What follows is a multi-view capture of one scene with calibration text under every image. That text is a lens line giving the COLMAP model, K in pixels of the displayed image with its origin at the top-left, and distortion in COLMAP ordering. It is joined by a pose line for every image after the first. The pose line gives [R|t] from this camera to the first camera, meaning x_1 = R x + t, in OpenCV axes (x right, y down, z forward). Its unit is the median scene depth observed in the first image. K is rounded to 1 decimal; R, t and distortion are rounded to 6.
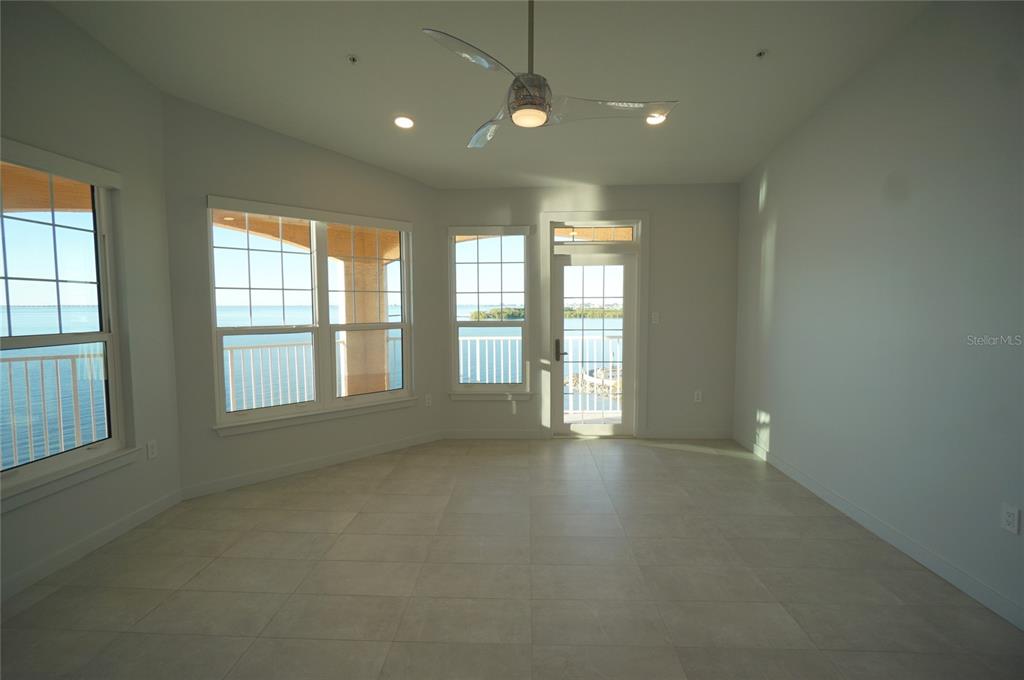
lens RADIAL K [[453.0, 0, 512.0], [0, 453.0, 340.0], [0, 0, 1]] dist [0.002527, 0.000718]
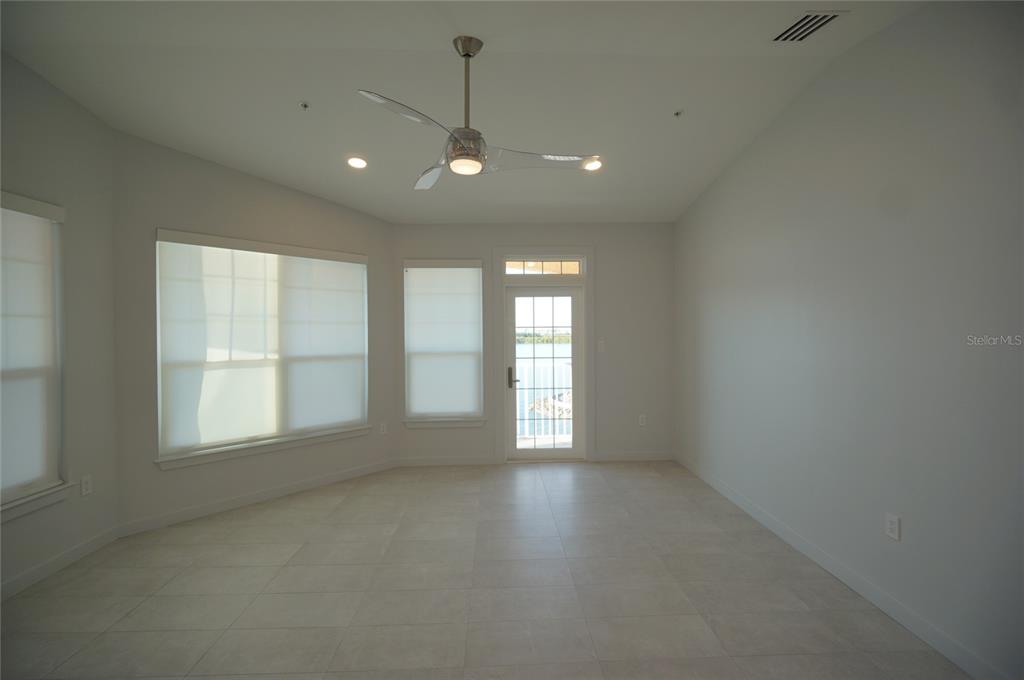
lens RADIAL K [[447.0, 0, 512.0], [0, 447.0, 340.0], [0, 0, 1]] dist [0.002772, 0.000502]
pose [[0.997450, -0.004444, 0.071236, 0.038681], [0.008520, 0.998337, -0.057019, -0.006085], [-0.070864, 0.057481, 0.995828, -0.030867]]
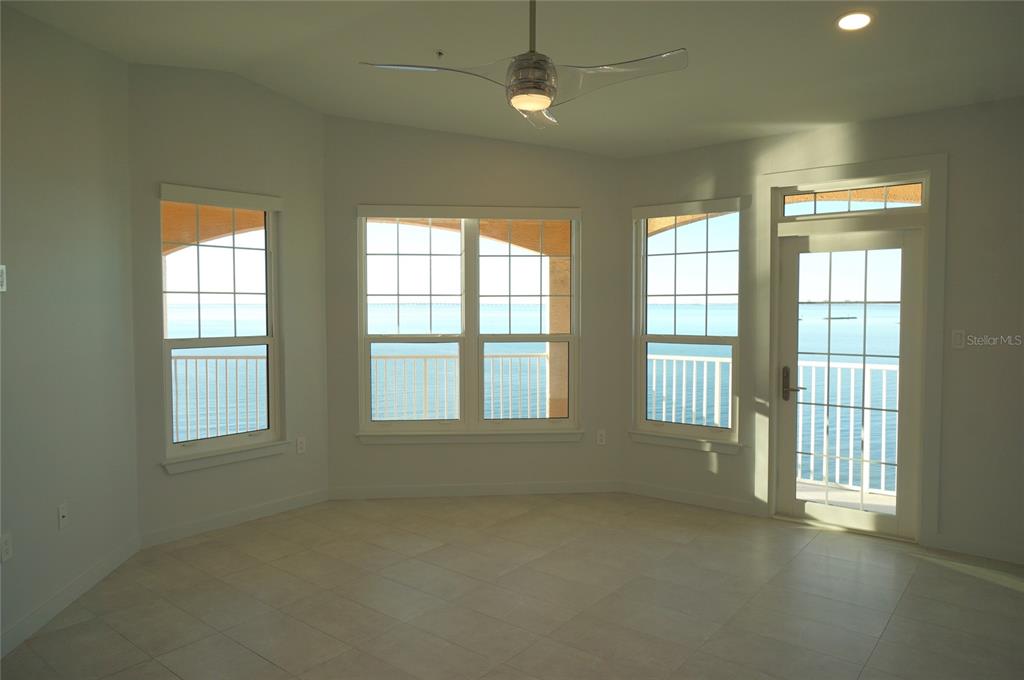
lens RADIAL K [[693.9, 0, 513.3], [0, 693.9, 338.7], [0, 0, 1]] dist [0.032264, -0.000363]
pose [[0.808928, 0.031061, -0.587086, 0.440958], [-0.047019, 0.998823, -0.011942, -0.013172], [0.586024, 0.037264, 0.809436, -0.044418]]
